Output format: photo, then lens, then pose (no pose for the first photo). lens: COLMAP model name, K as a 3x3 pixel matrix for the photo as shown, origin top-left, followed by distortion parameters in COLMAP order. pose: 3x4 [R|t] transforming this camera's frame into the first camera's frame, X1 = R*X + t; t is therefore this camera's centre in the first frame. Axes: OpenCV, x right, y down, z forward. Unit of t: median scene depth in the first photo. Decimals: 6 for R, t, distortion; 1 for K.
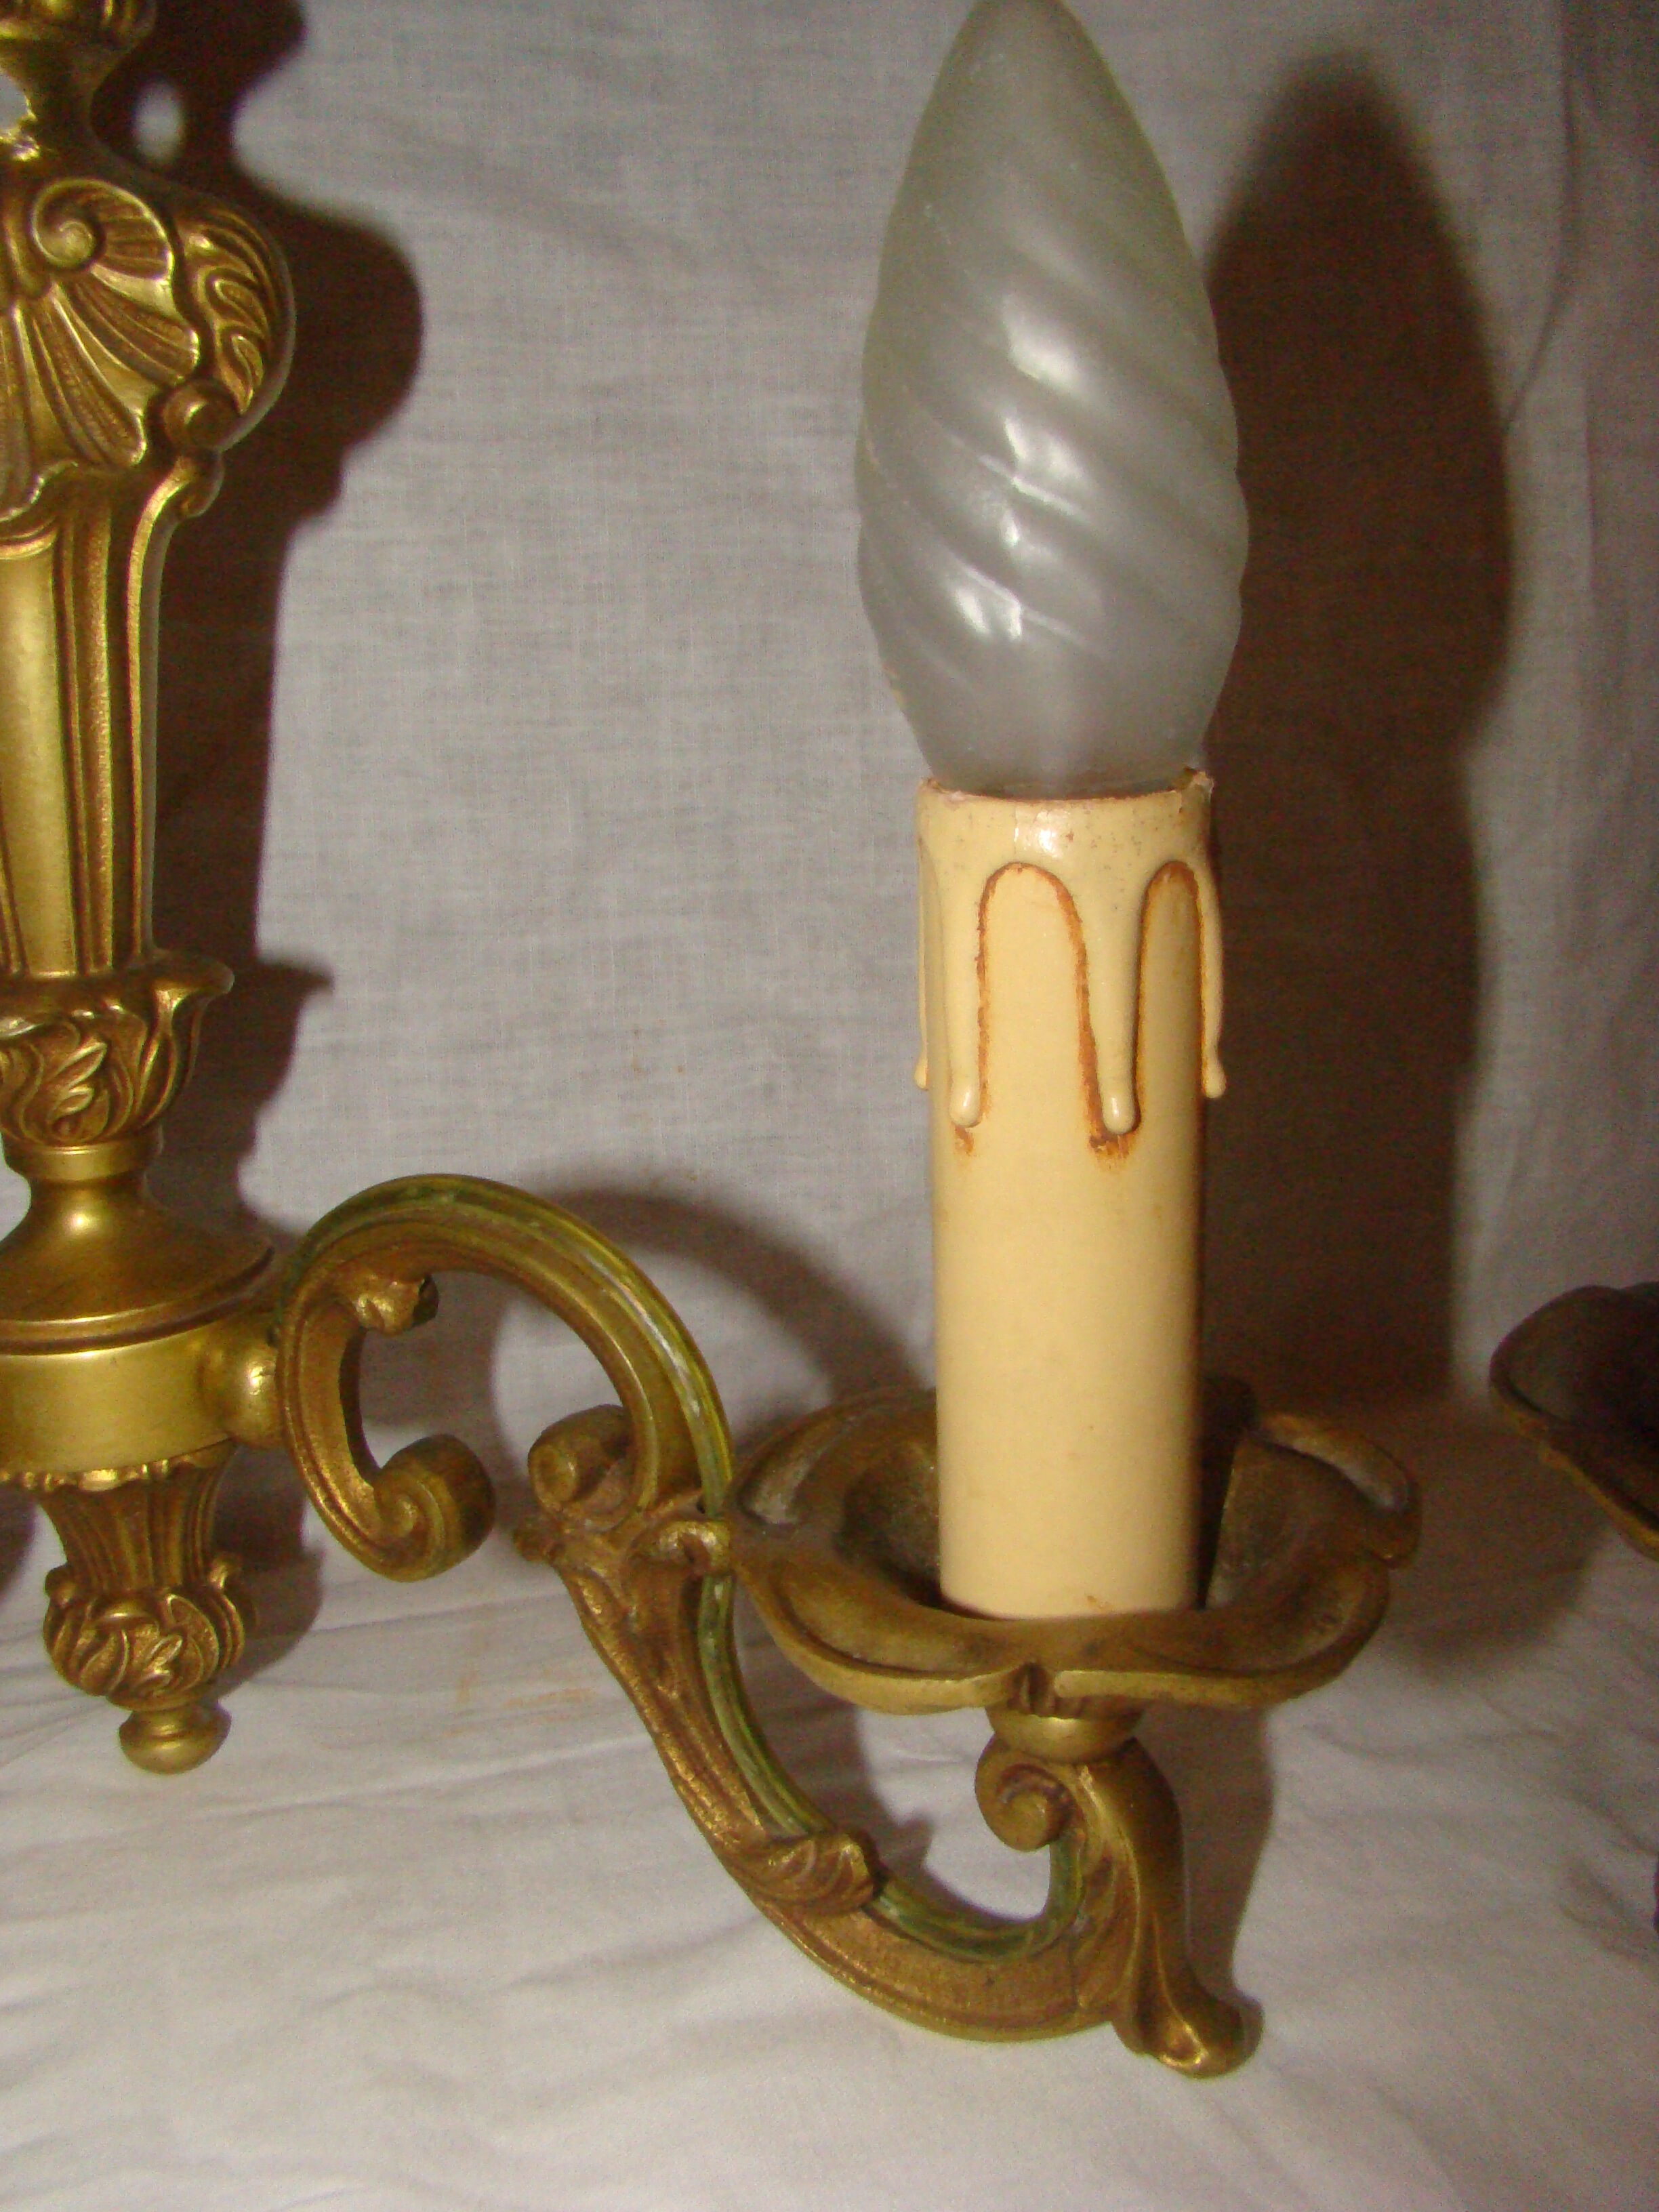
lens RADIAL K [[1989.3, 0, 836.3], [0, 1989.3, 1154.6], [0, 0, 1]] dist [-0.181549, 0.098009]
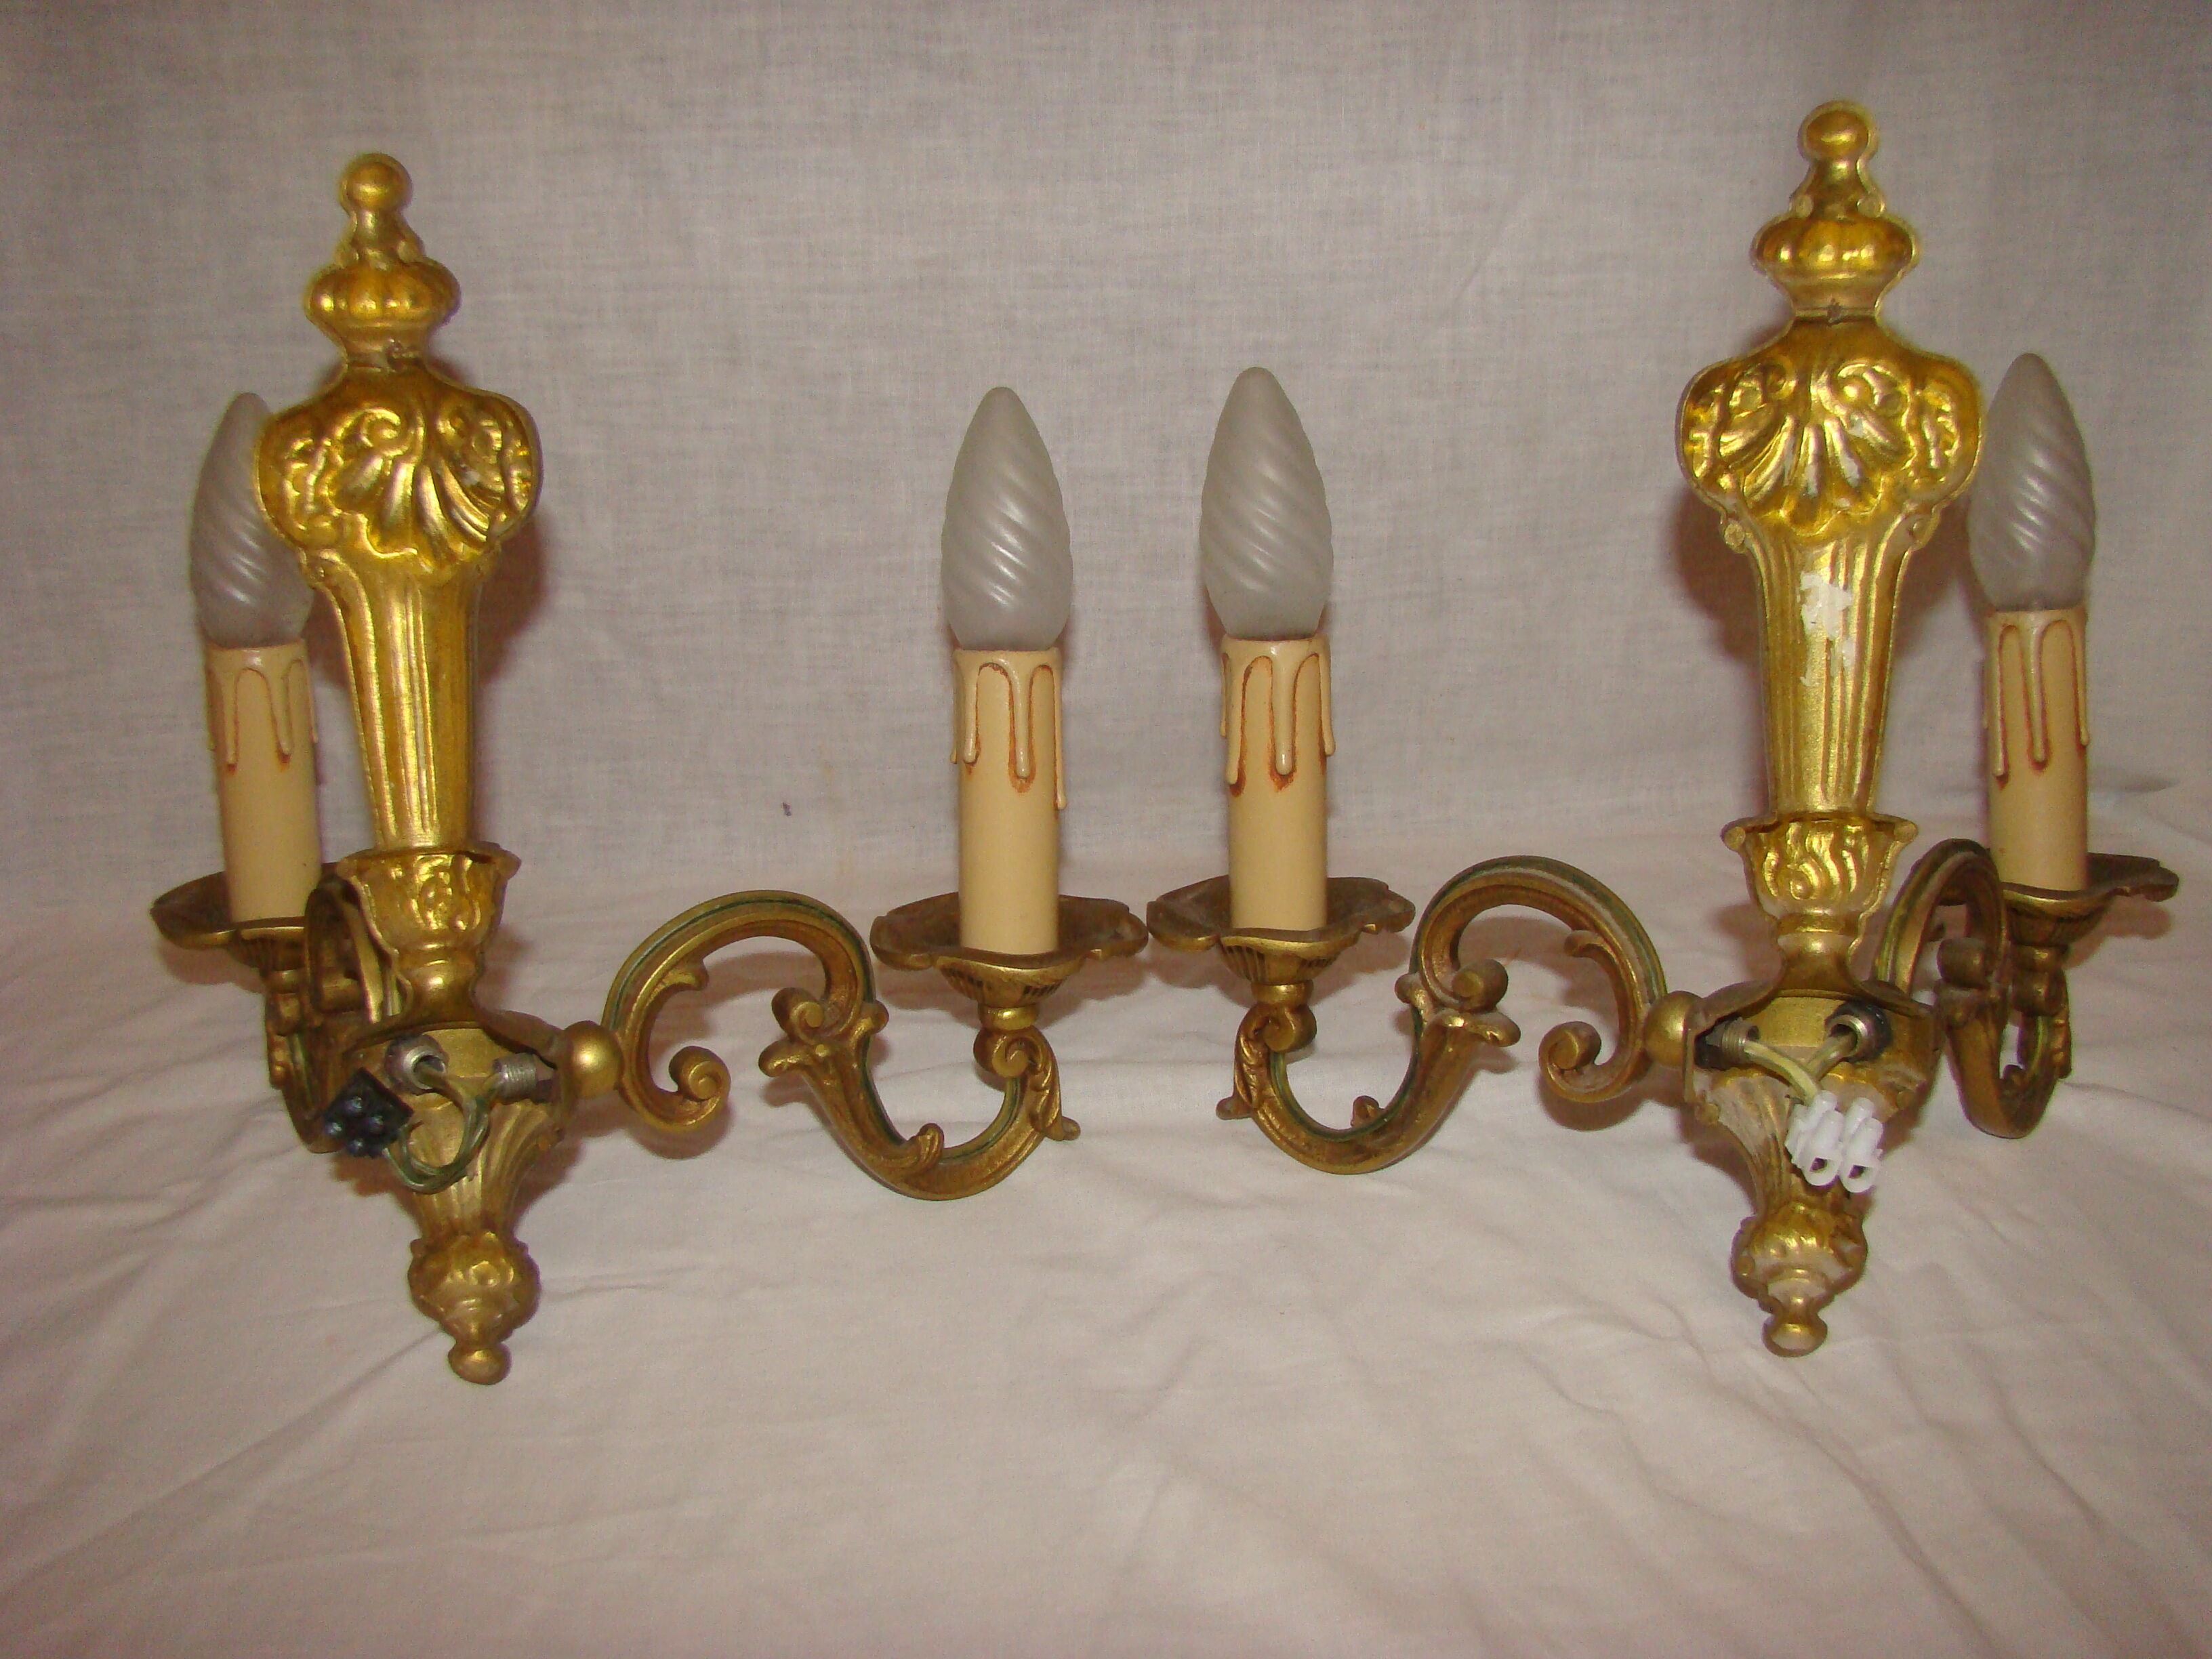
lens RADIAL K [[1963.1, 0, 1106.0], [0, 1963.1, 829.5], [0, 0, 1]] dist [-0.178395, 0.103921]
pose [[0.984579, 0.097263, -0.145410, 0.498110], [-0.061748, 0.970913, 0.231334, -0.432456], [0.163680, -0.218788, 0.961946, -1.132575]]
